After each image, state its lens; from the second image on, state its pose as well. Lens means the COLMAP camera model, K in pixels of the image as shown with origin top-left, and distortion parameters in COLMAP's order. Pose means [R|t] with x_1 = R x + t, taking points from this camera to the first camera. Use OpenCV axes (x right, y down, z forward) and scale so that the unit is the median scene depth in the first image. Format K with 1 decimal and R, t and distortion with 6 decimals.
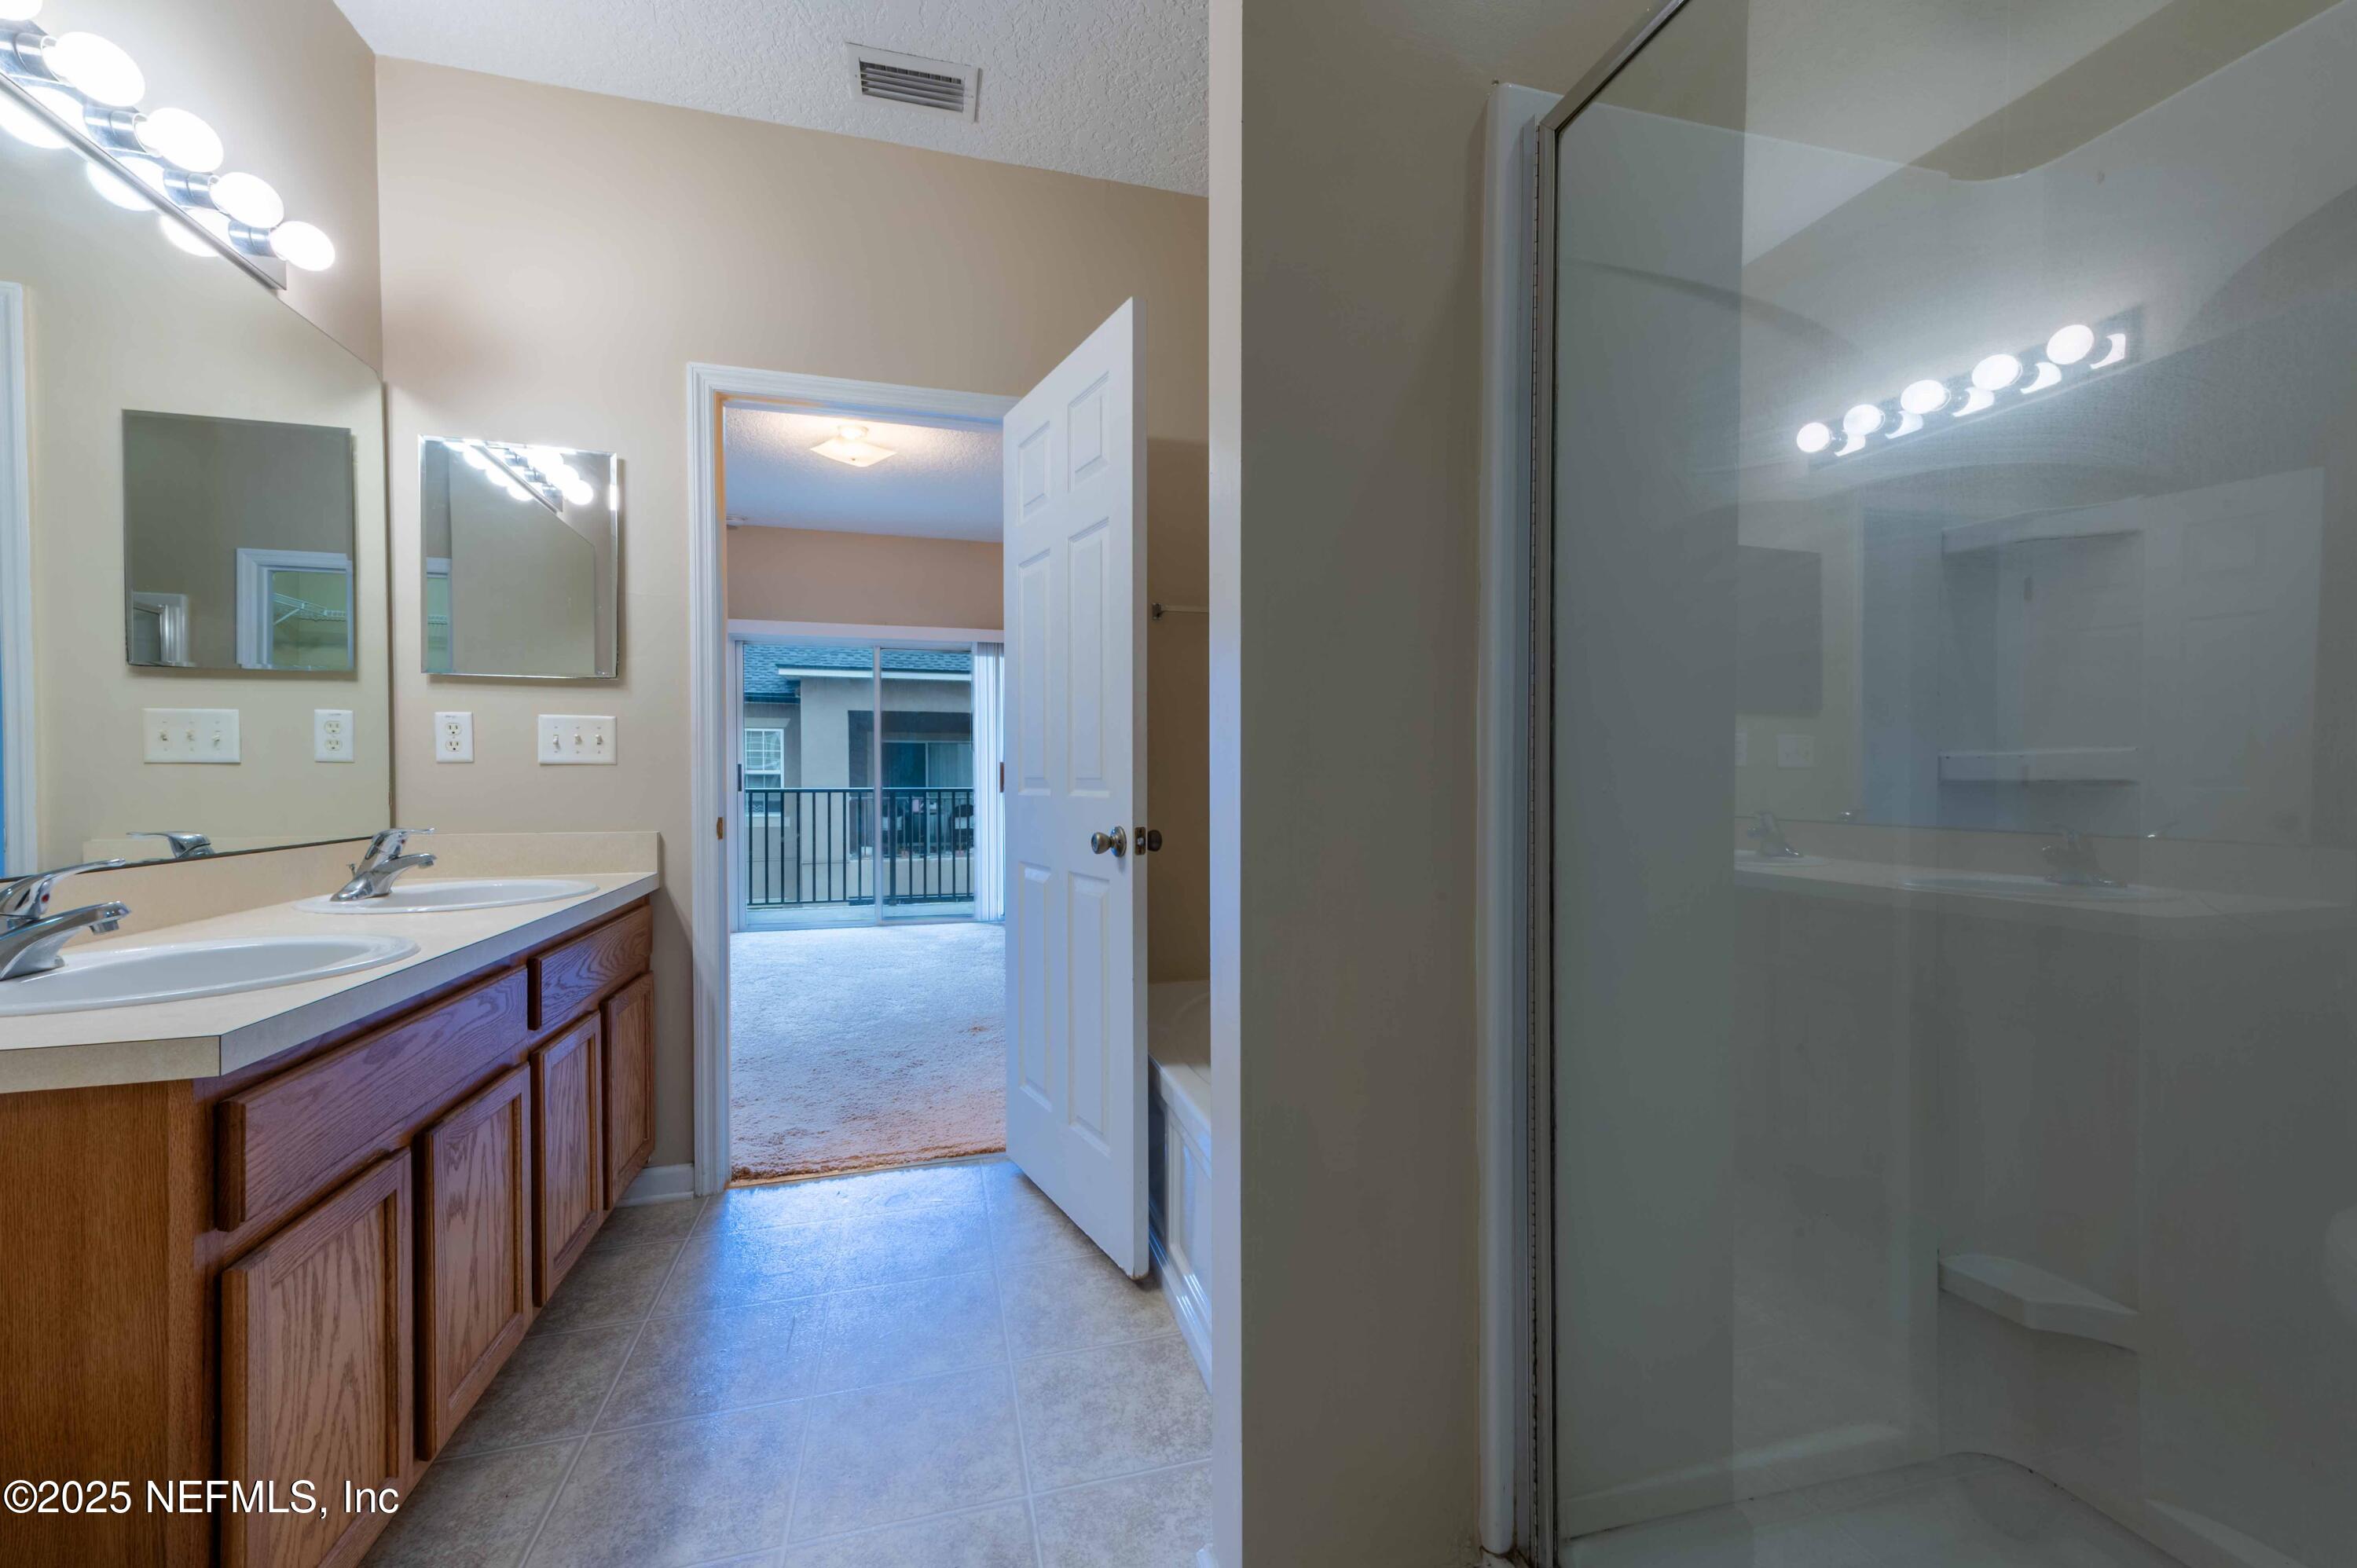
lens RADIAL K [[923.4, 0, 1178.3], [0, 923.4, 791.7], [0, 0, 1]] dist [0.019987, -0.000460]
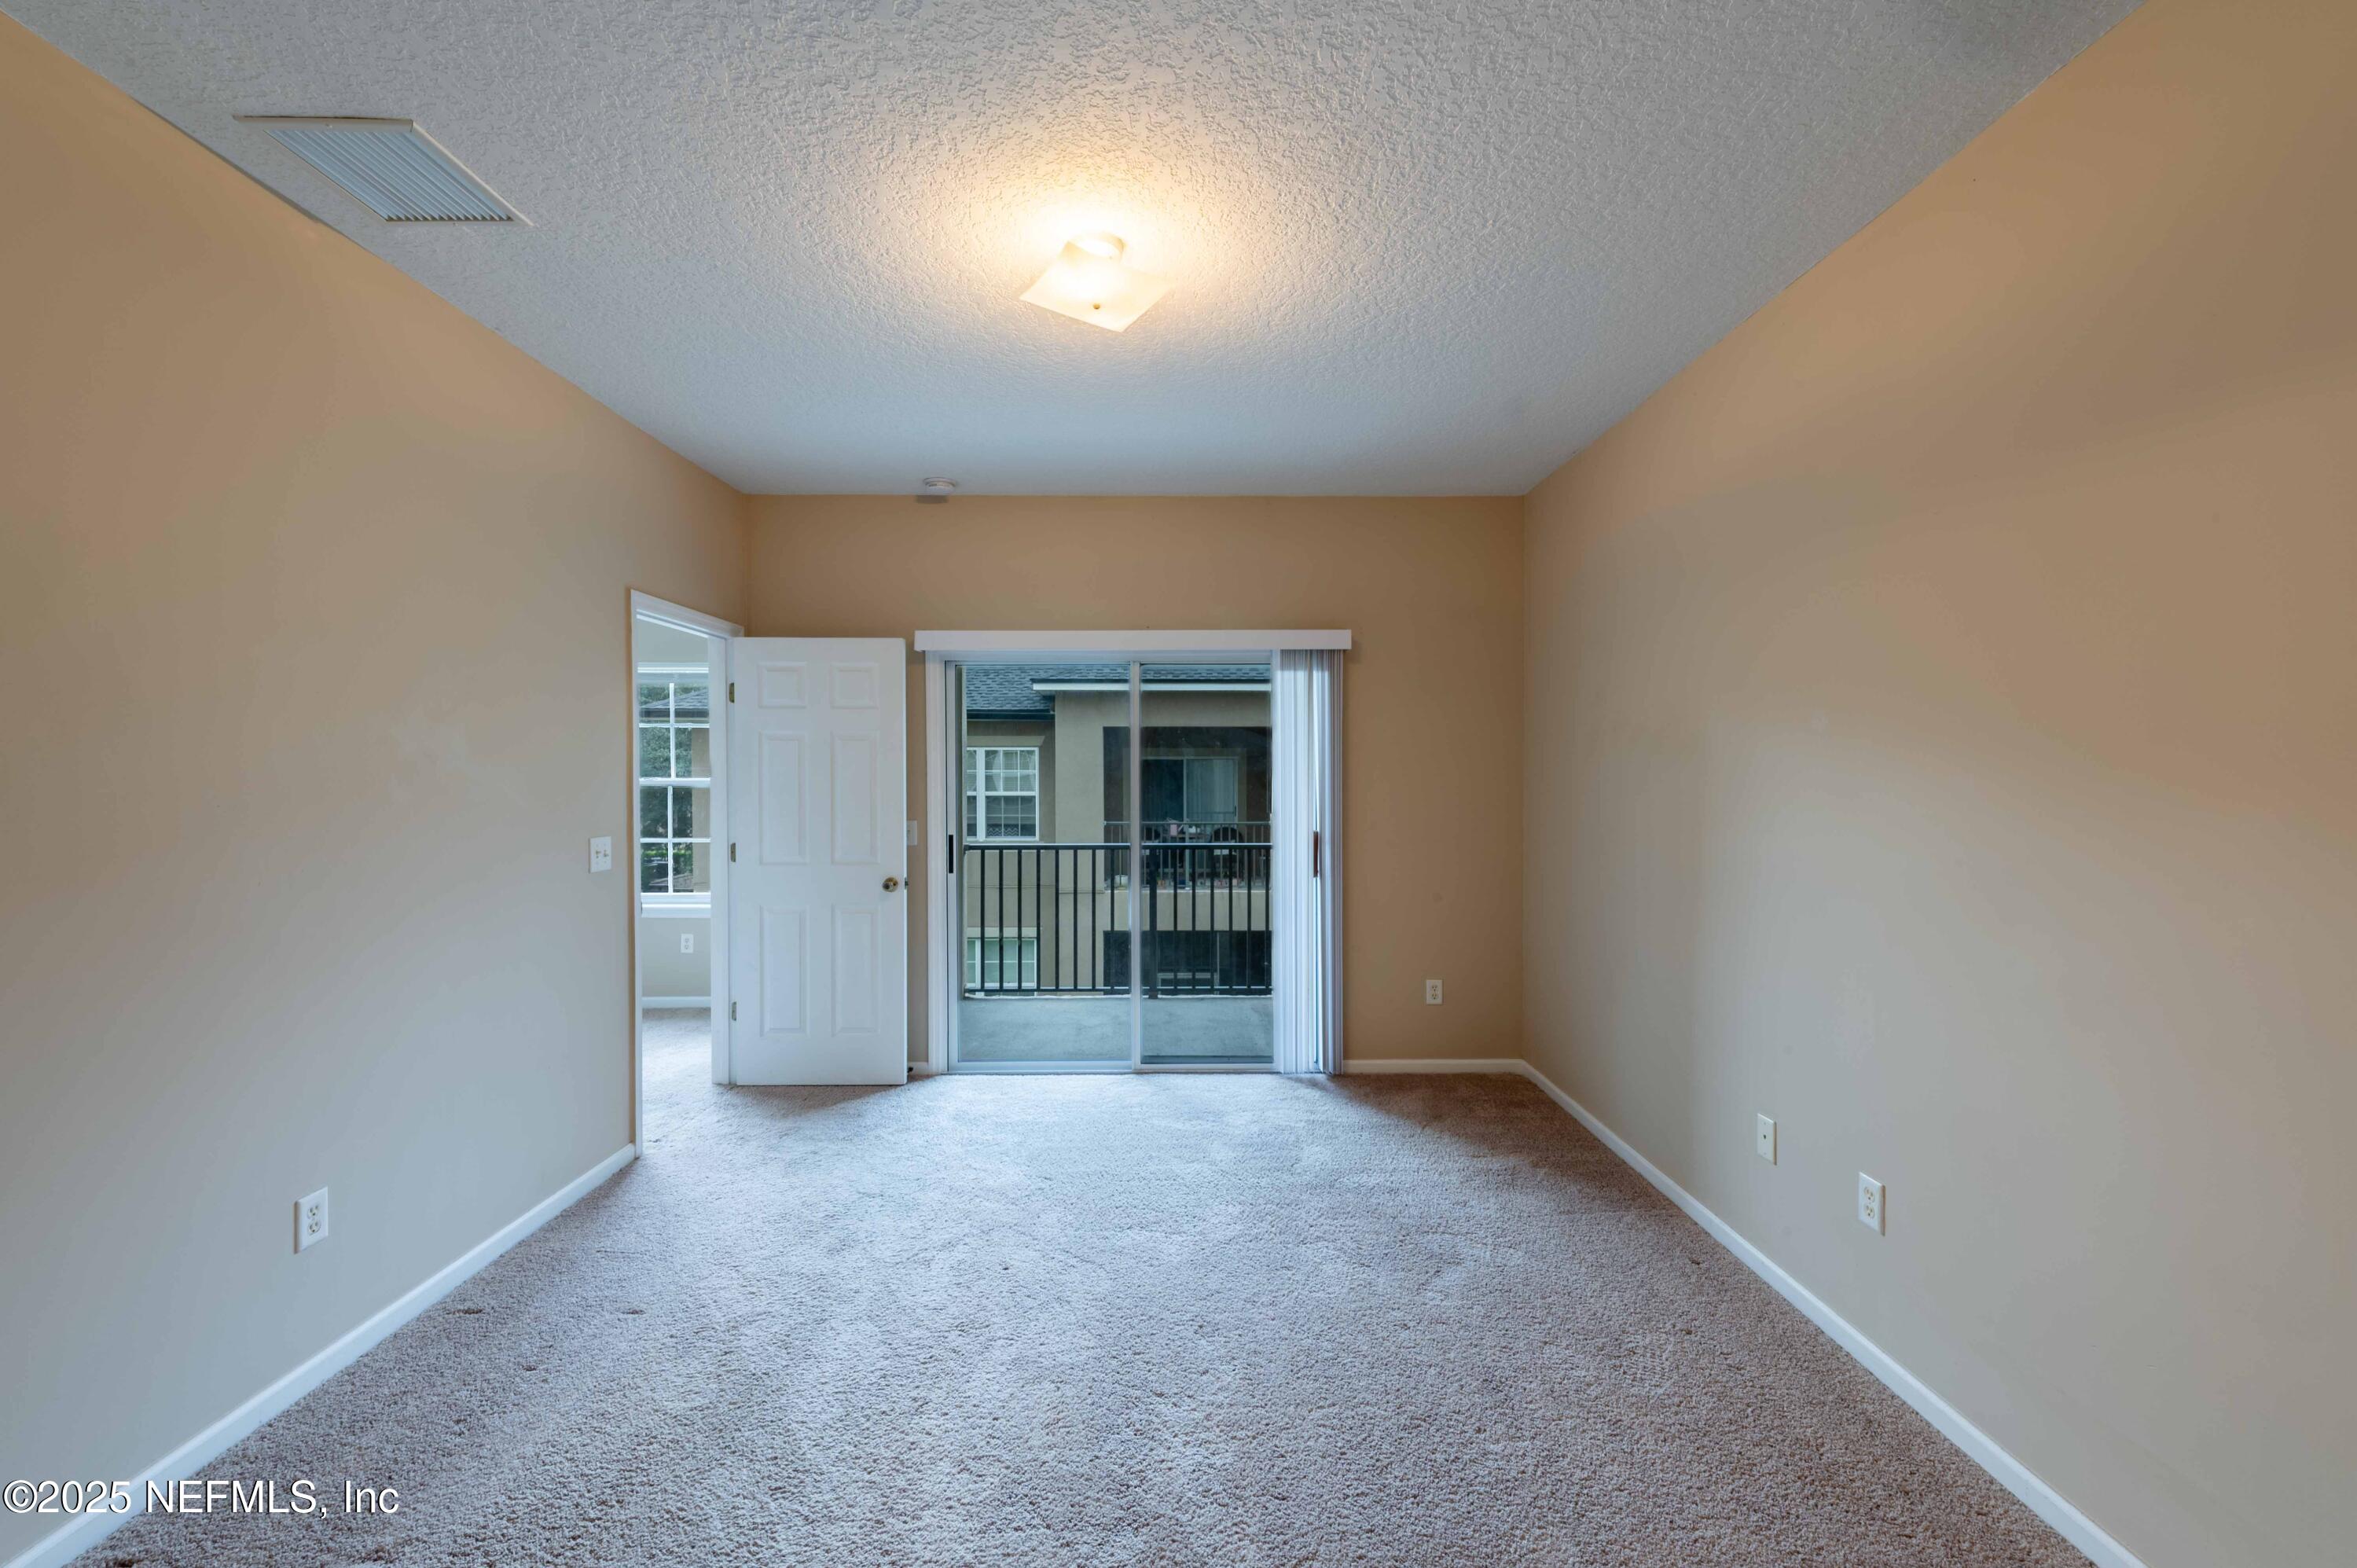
lens RADIAL K [[923.4, 0, 1178.3], [0, 923.4, 791.7], [0, 0, 1]] dist [0.019987, -0.000460]
pose [[0.965325, 0.005302, -0.260996, -0.047498], [-0.005634, 0.999984, -0.000522, -0.024605], [0.260989, 0.001975, 0.965340, 0.141882]]
